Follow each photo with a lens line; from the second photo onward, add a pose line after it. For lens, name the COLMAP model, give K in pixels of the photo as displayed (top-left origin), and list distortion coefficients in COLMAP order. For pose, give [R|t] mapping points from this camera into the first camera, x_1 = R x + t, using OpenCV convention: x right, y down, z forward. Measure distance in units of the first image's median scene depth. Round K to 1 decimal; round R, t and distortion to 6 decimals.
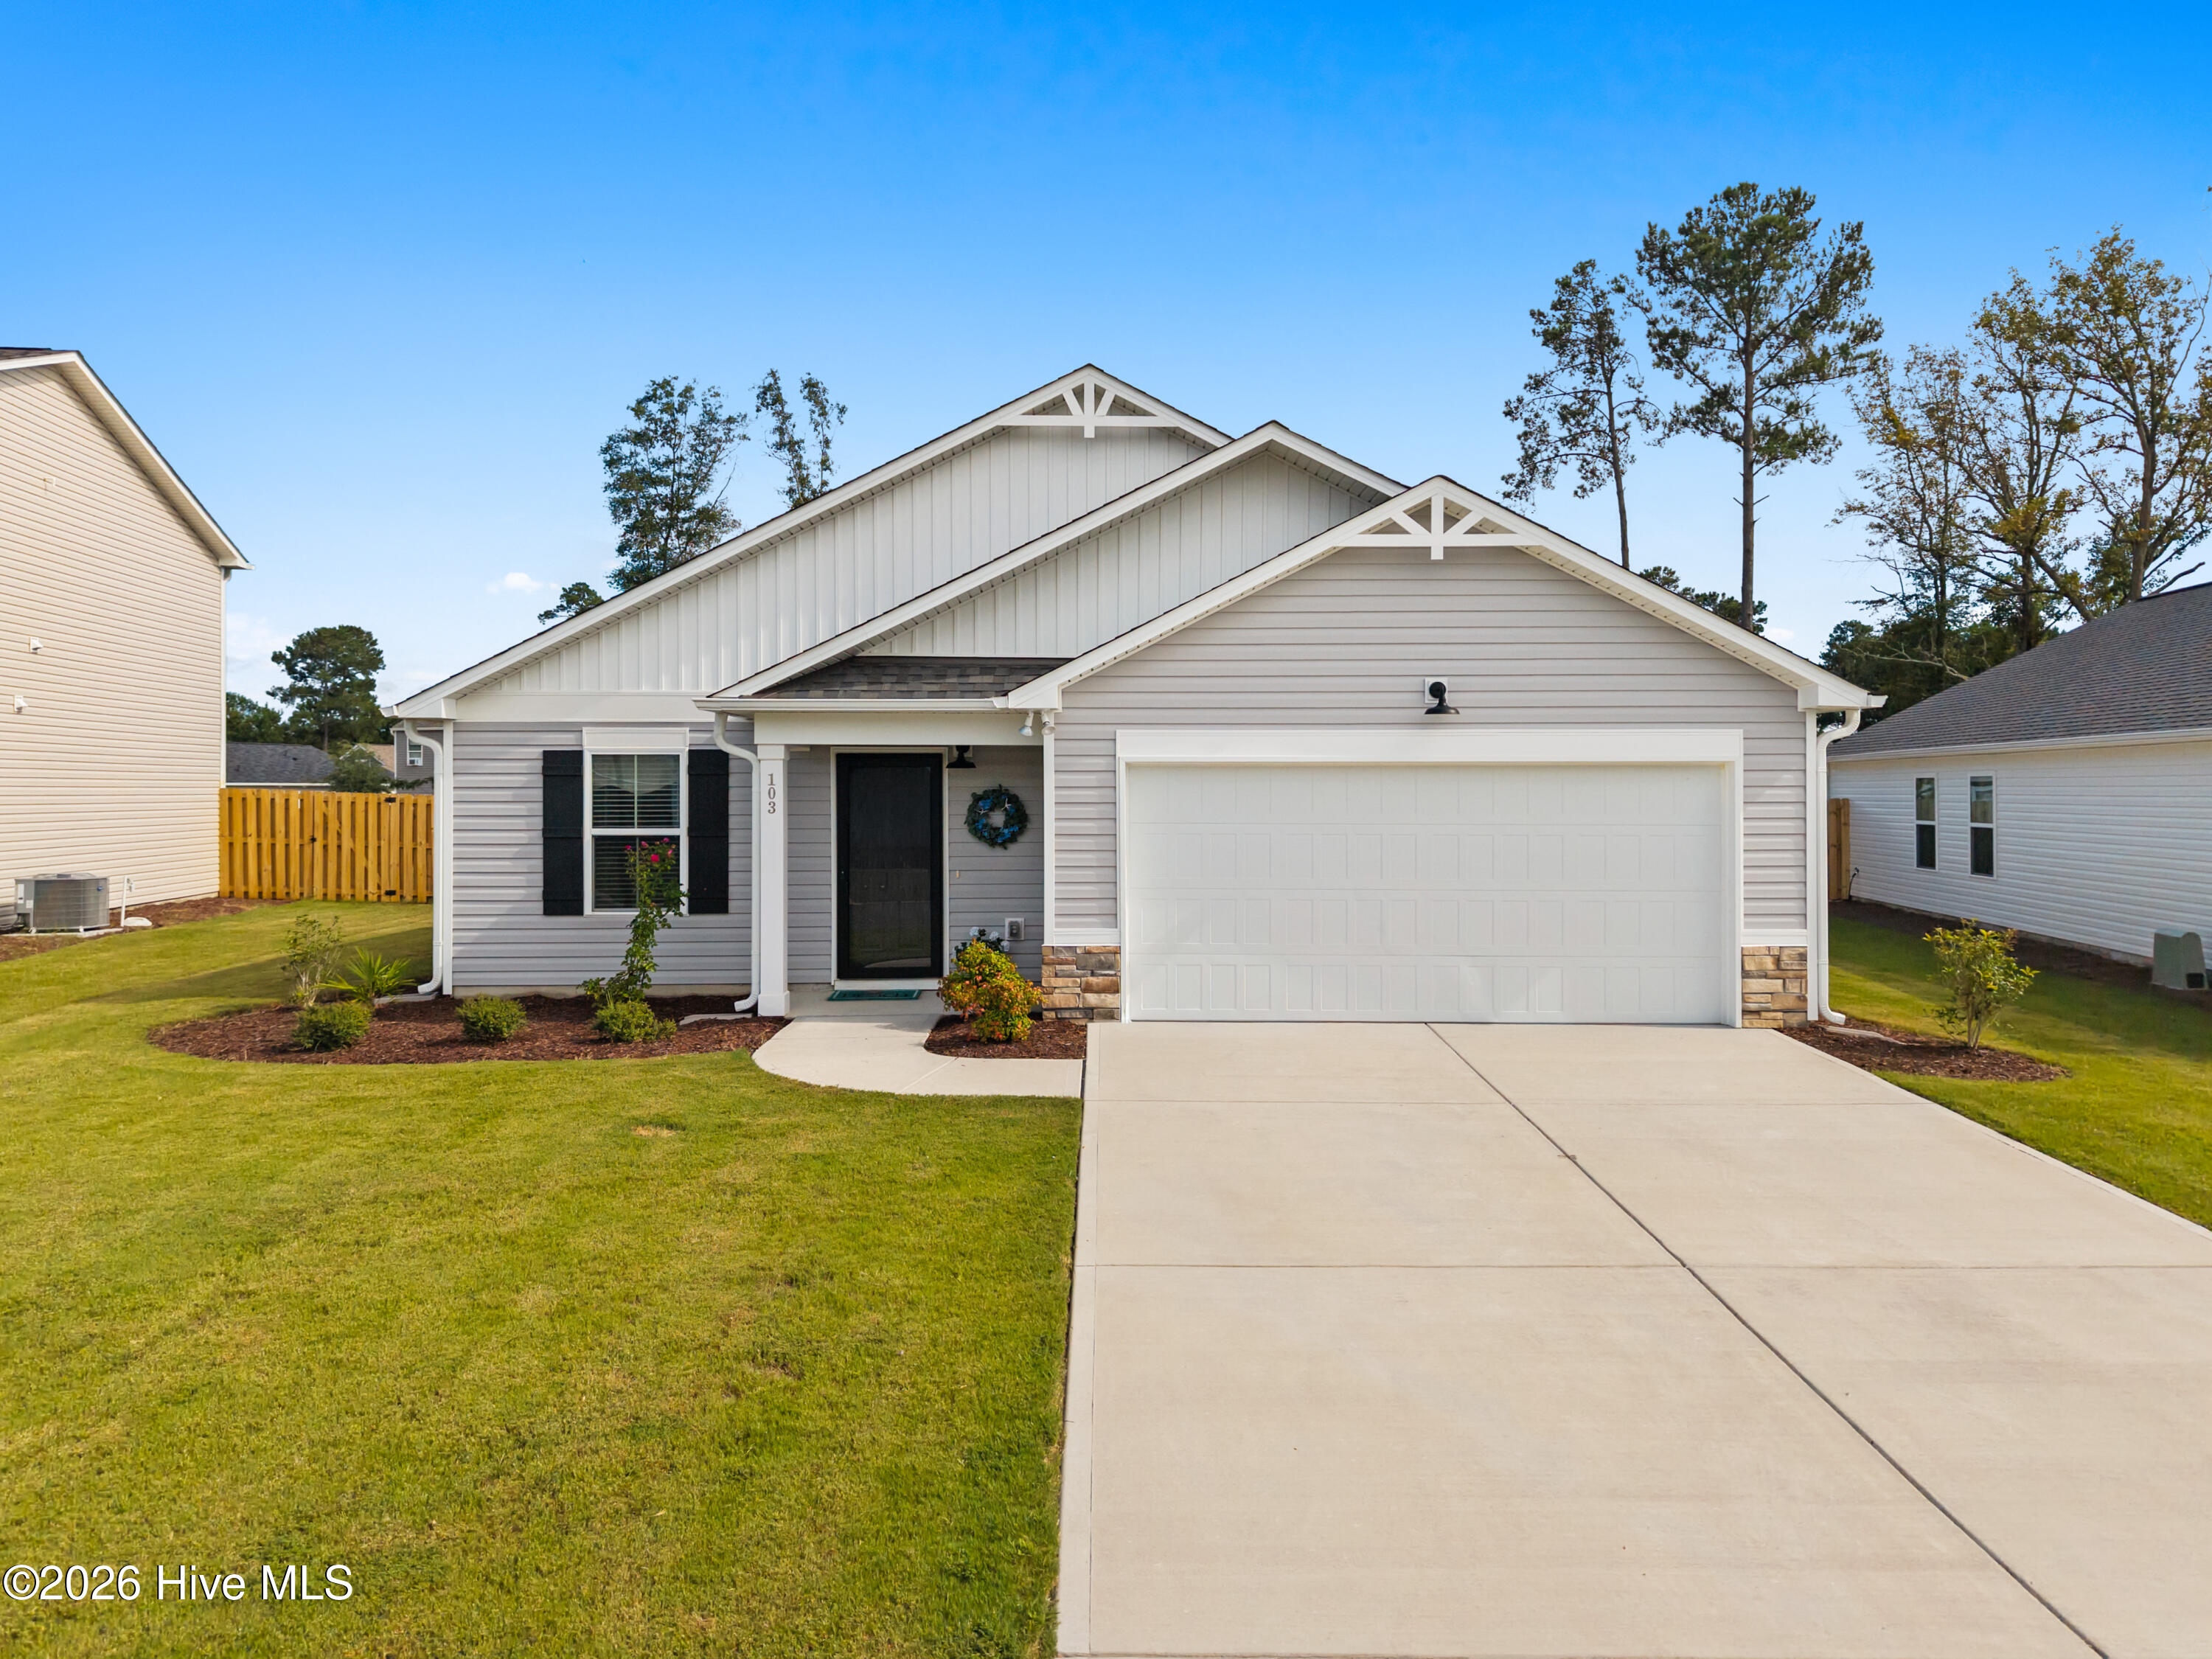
lens RADIAL K [[1490.9, 0, 1106.0], [0, 1490.9, 829.5], [0, 0, 1]] dist [0.043670, -0.051840]
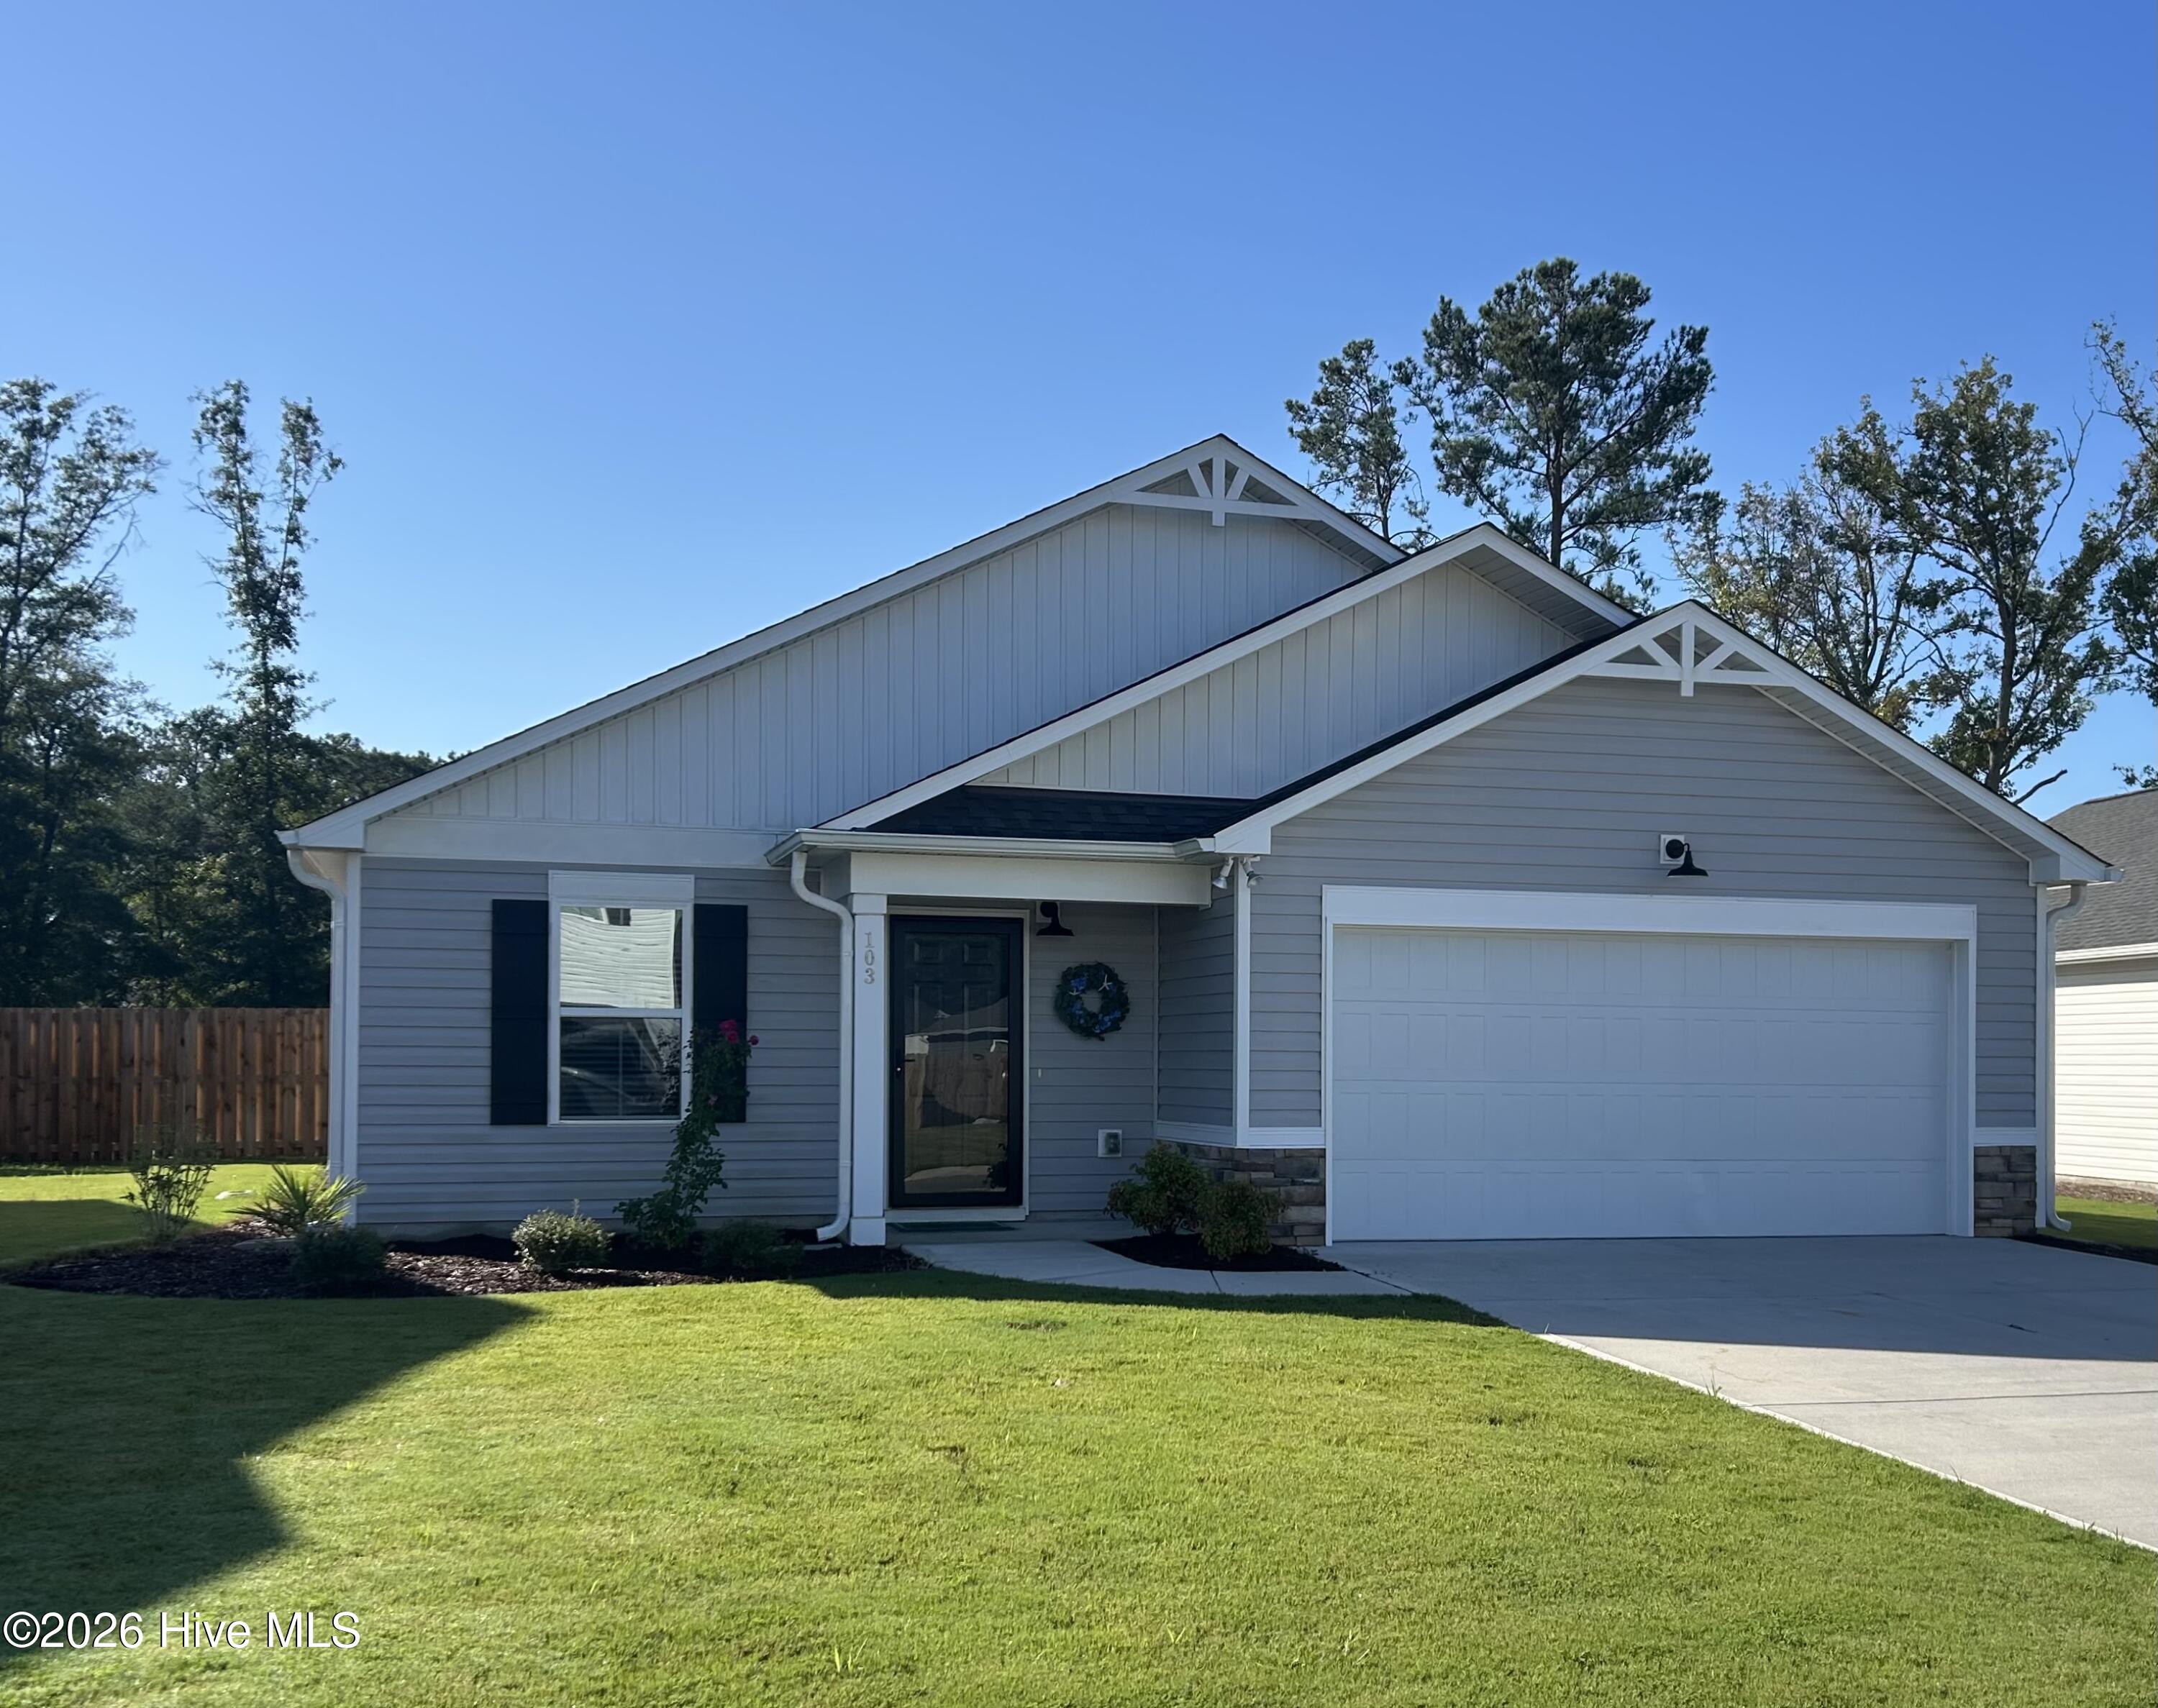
lens RADIAL K [[2175.1, 0, 1079.1], [0, 2175.1, 1124.7], [0, 0, 1]] dist [0.024554, -0.000879]
pose [[0.964758, 0.001054, 0.263136, -0.118417], [-0.001845, 0.999994, 0.002756, 0.016827], [-0.263132, -0.003145, 0.964755, -0.032751]]
